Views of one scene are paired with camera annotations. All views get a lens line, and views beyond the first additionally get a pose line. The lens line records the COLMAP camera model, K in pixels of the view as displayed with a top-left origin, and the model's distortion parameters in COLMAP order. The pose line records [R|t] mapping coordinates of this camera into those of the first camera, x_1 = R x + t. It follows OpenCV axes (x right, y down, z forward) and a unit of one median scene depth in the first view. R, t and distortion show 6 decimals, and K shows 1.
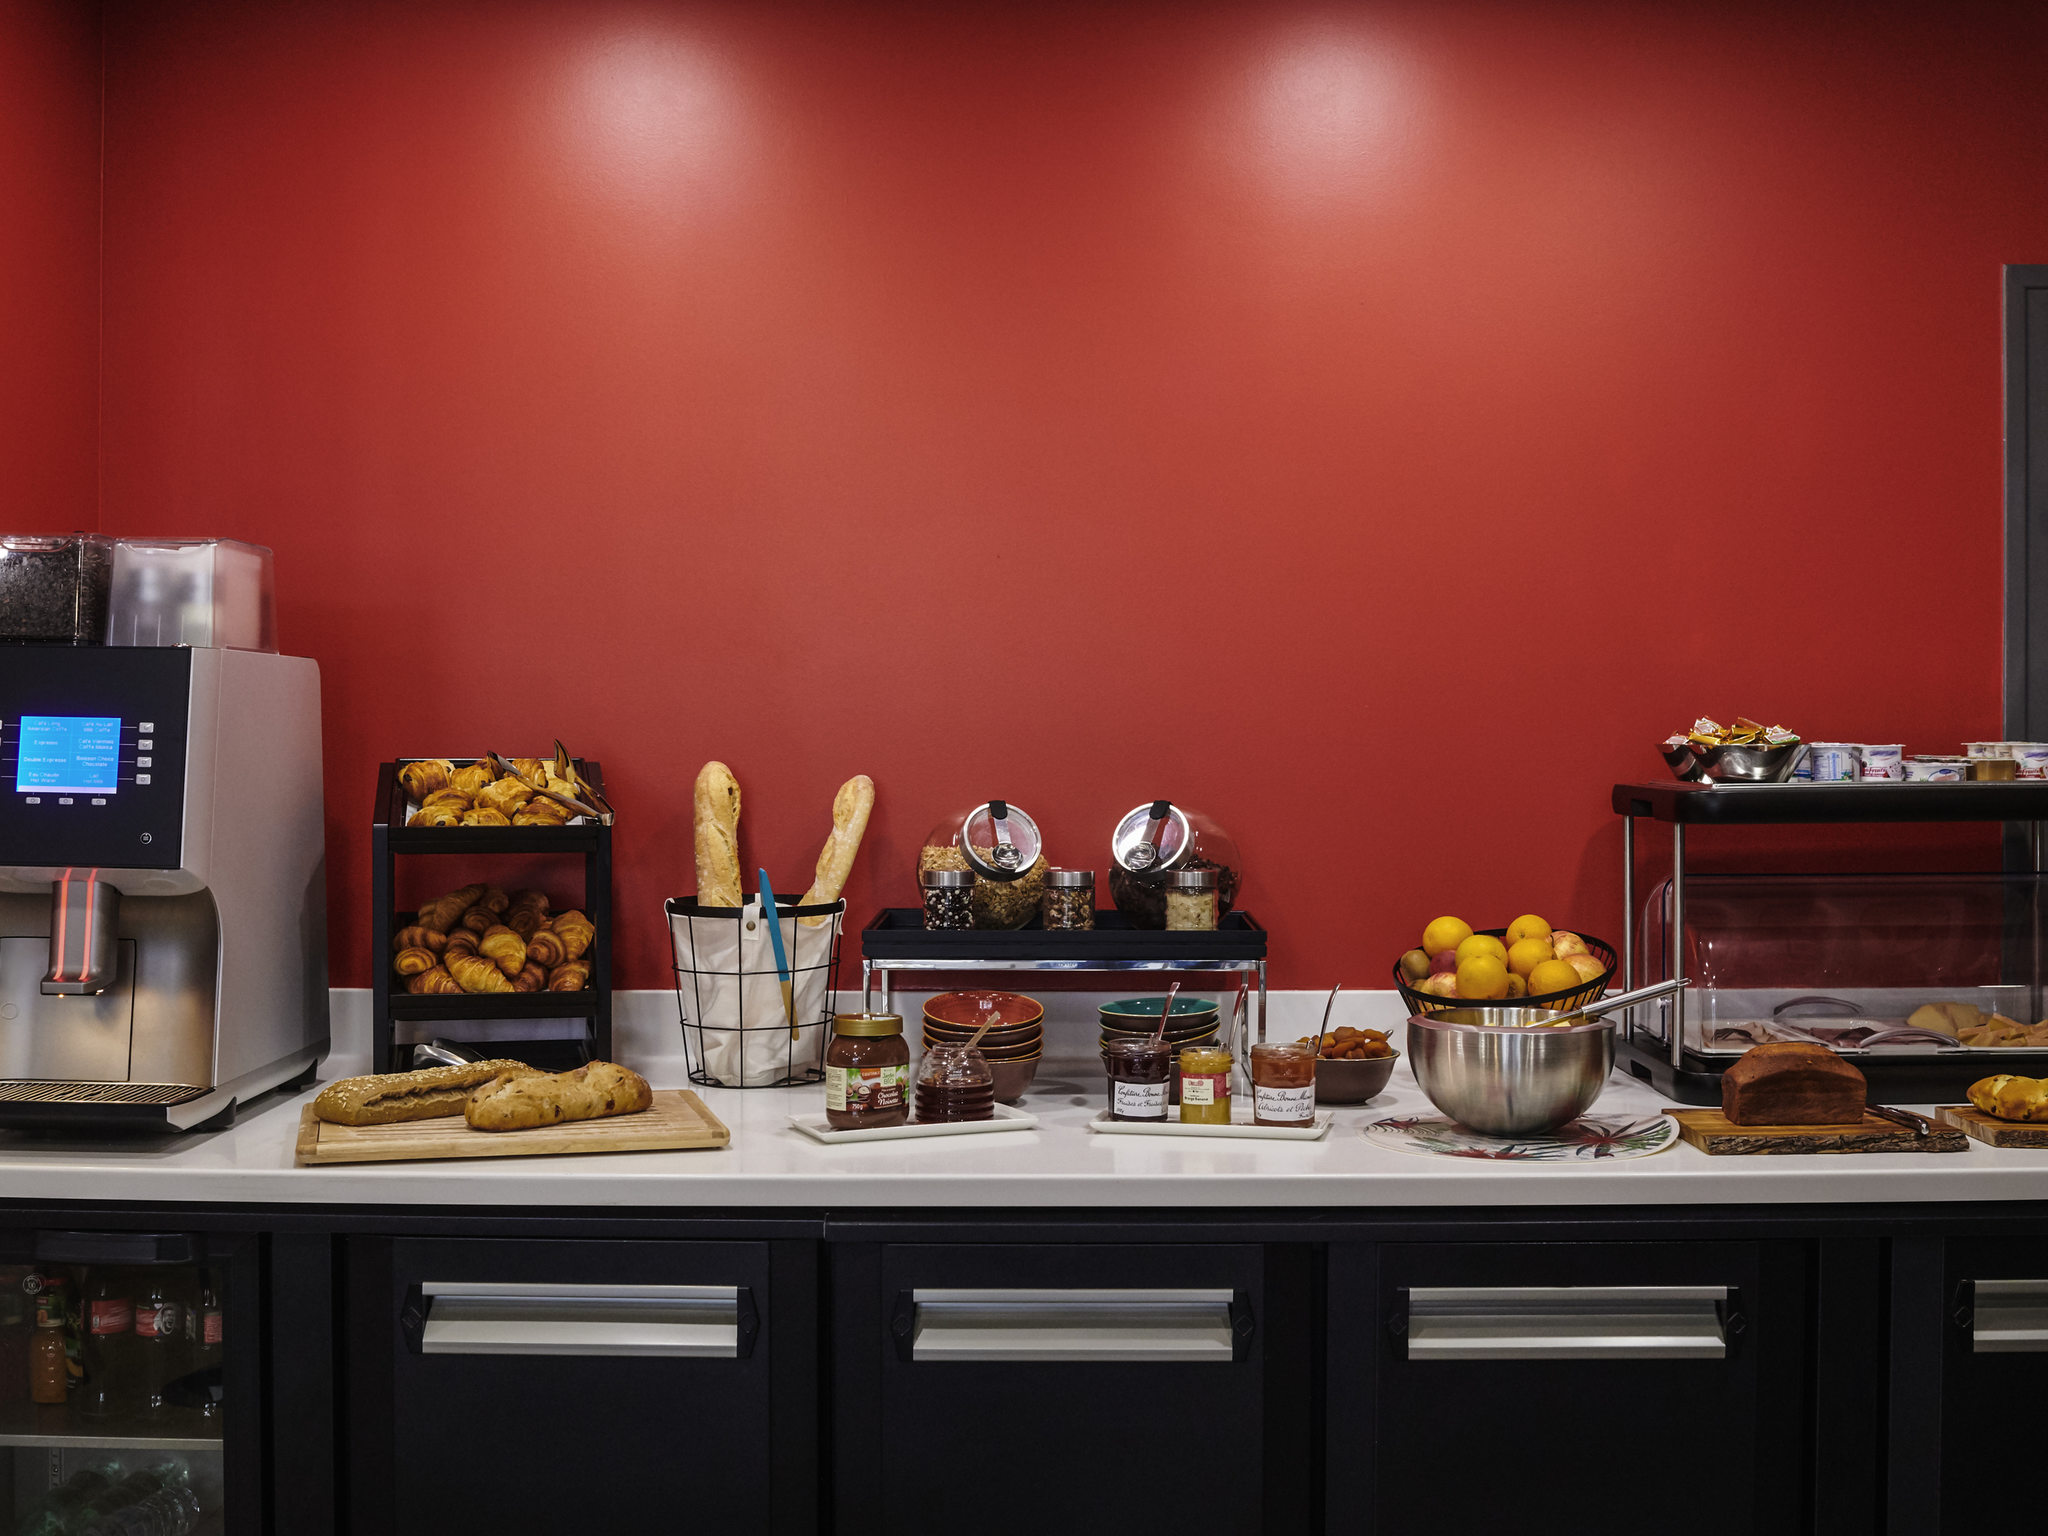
lens RADIAL K [[2338.7, 0, 1023.7], [0, 2338.7, 772.4], [0, 0, 1]] dist [-0.068815, 0.000000]
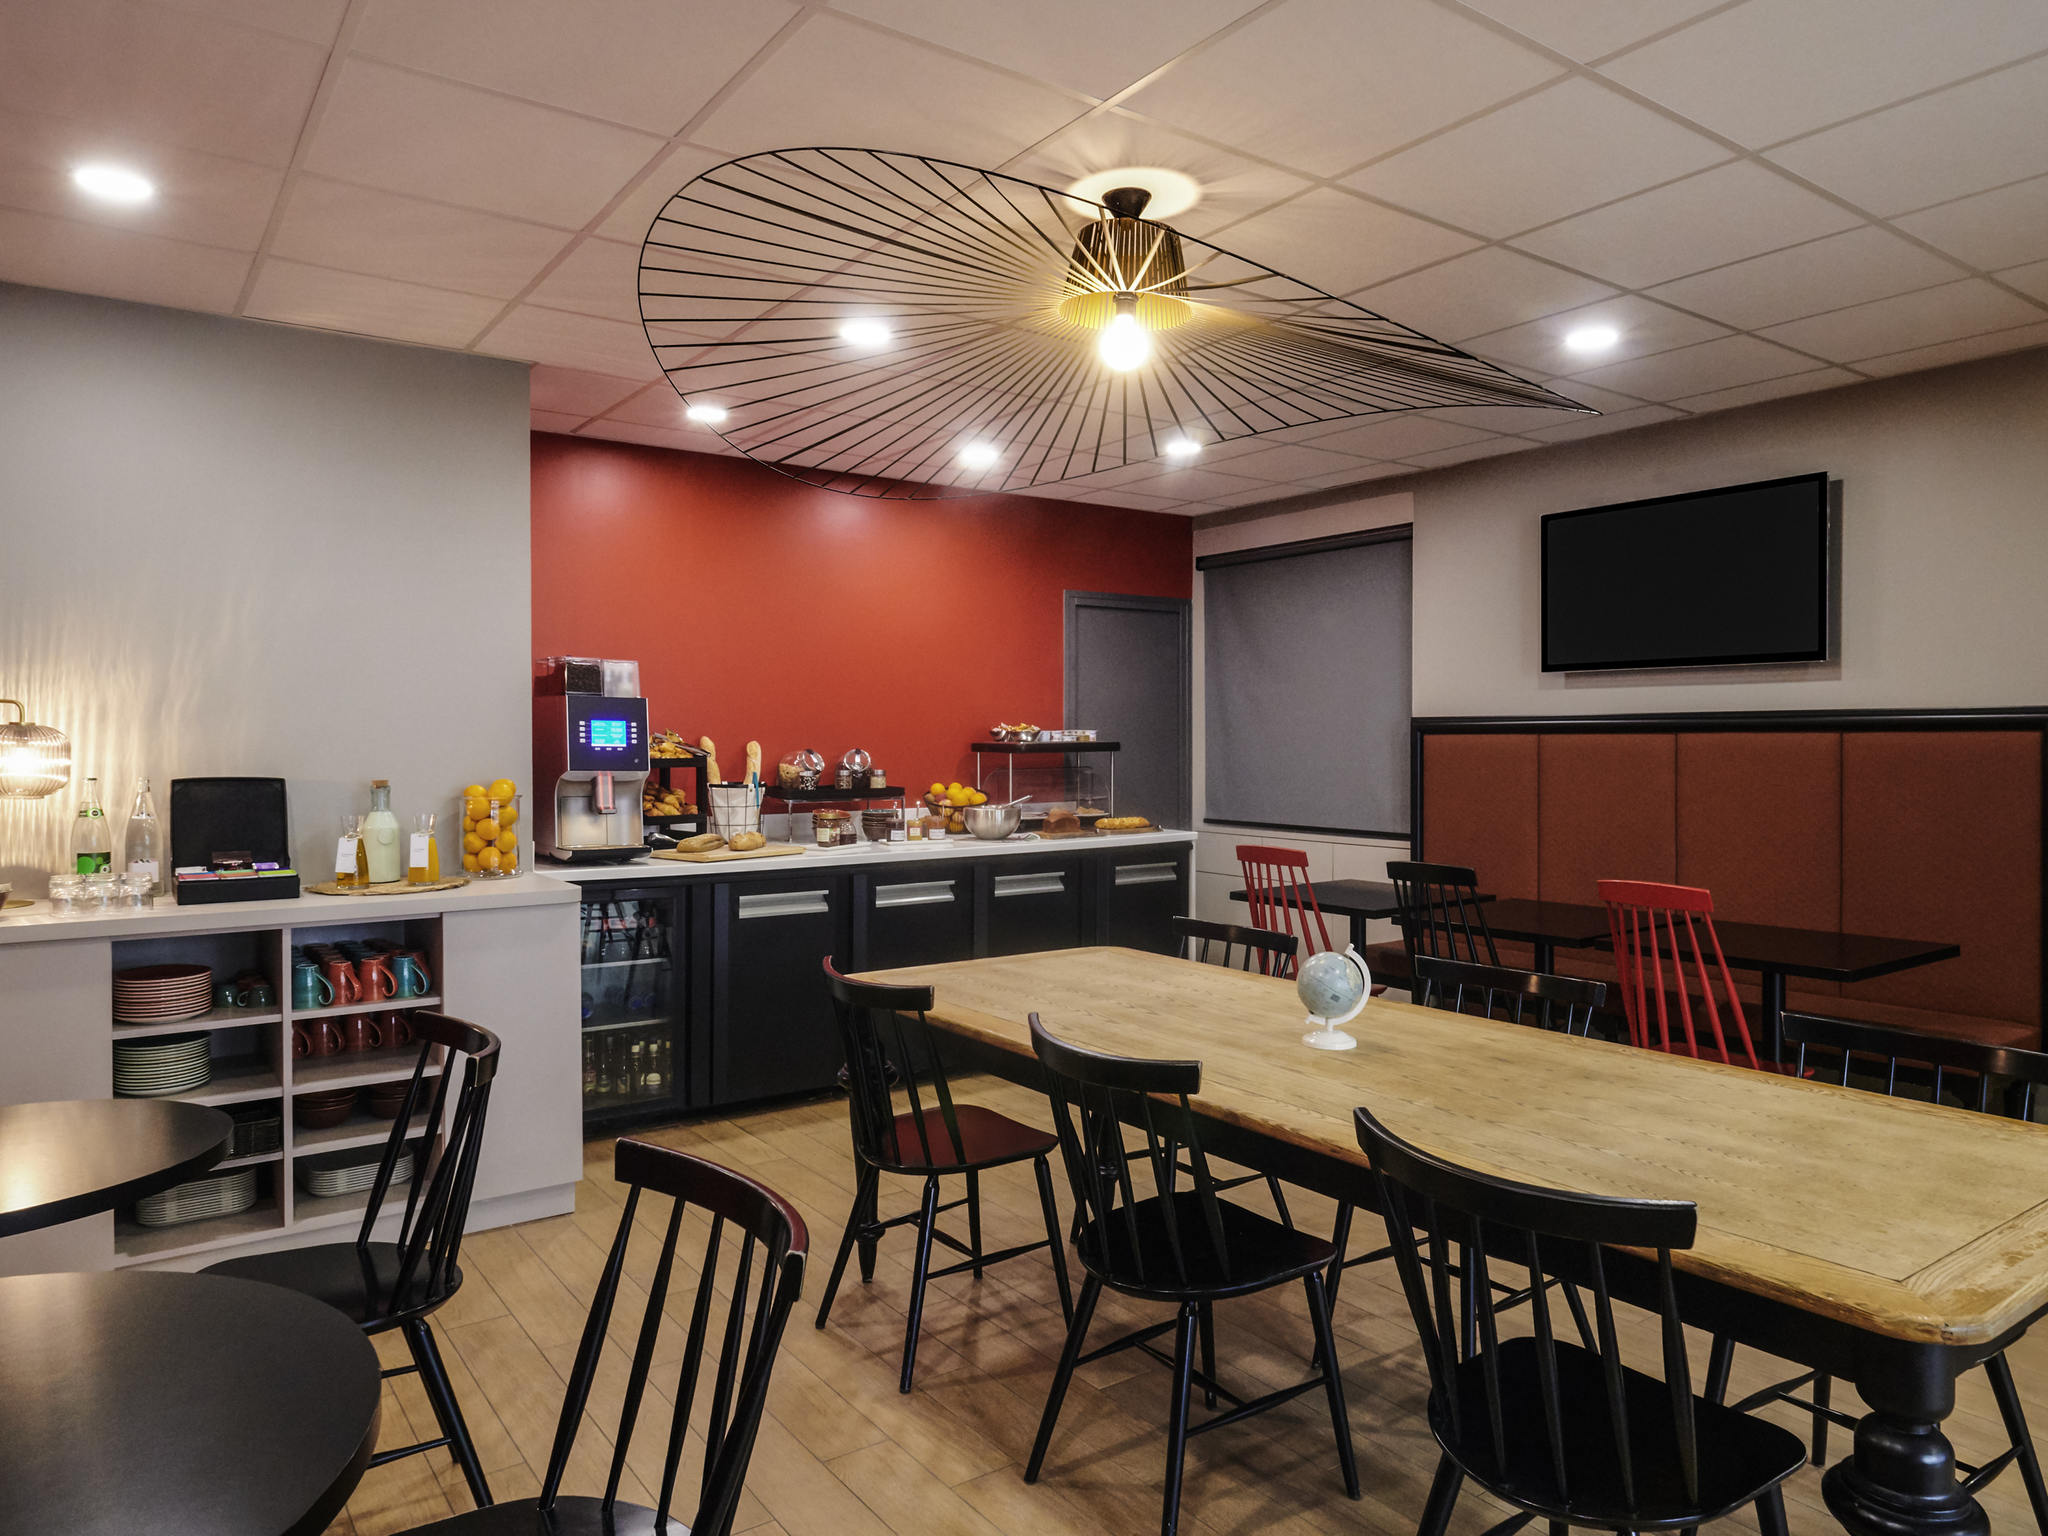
lens RADIAL K [[1320.2, 0, 1019.4], [0, 1320.2, 767.7], [0, 0, 1]] dist [-0.002922, -0.000303]
pose [[0.810288, -0.015267, 0.585833, -0.961483], [0.005907, 0.999823, 0.017886, 0.009013], [-0.586002, -0.011032, 0.810234, -0.676478]]
